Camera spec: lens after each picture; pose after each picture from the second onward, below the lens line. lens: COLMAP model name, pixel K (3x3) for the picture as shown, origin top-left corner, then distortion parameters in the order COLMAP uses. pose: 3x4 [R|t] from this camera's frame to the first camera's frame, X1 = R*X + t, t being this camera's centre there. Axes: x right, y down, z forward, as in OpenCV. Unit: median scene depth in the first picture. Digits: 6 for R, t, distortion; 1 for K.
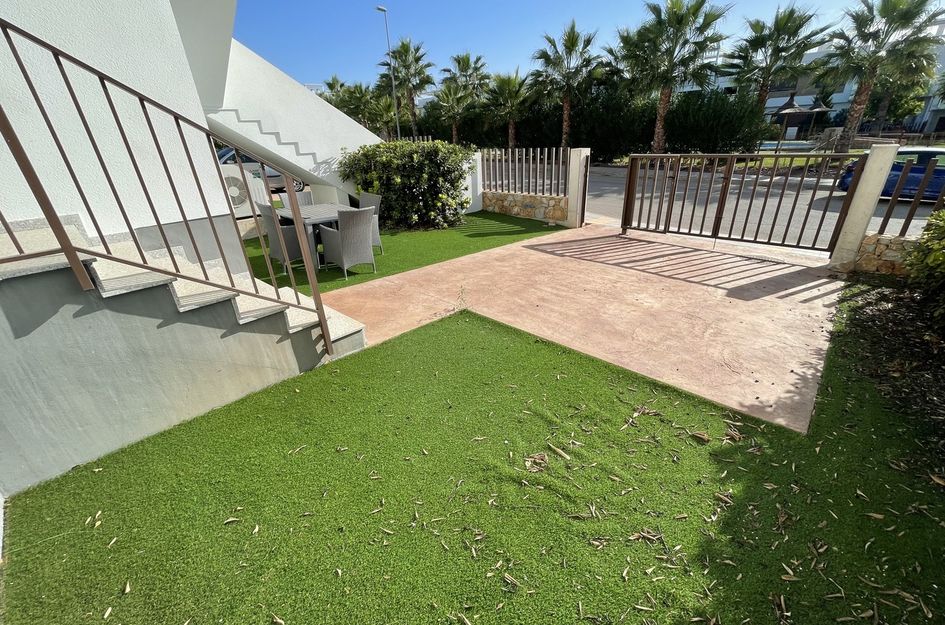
lens RADIAL K [[381.8, 0, 472.5], [0, 381.8, 312.5], [0, 0, 1]] dist [0.000180, 0.000018]
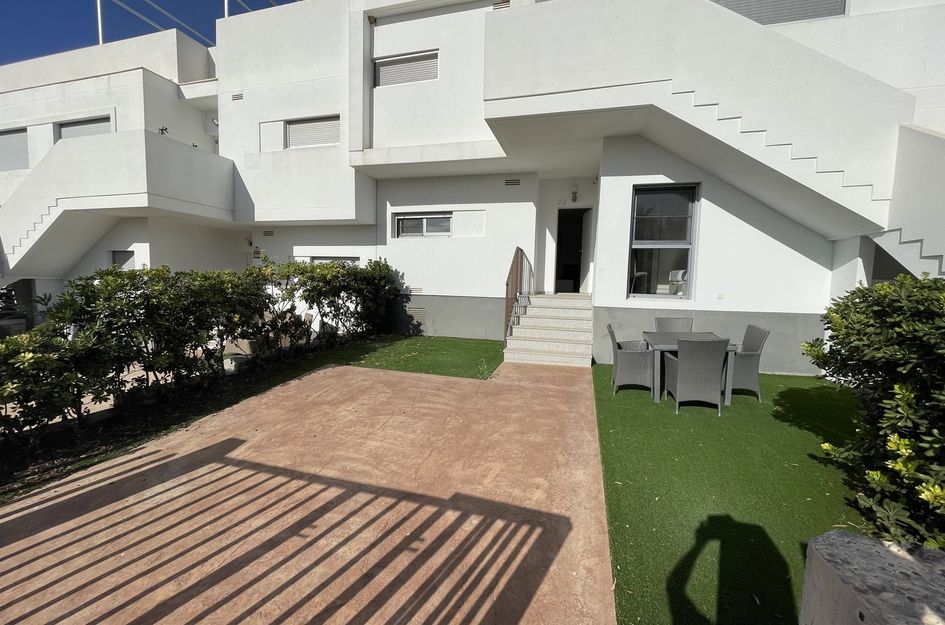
lens RADIAL K [[381.8, 0, 472.5], [0, 381.8, 312.5], [0, 0, 1]] dist [0.000180, 0.000018]
pose [[-0.890345, 0.060871, -0.451200, 0.433910], [-0.175358, 0.868717, 0.463228, -0.591944], [0.420162, 0.491554, -0.762783, 1.299472]]
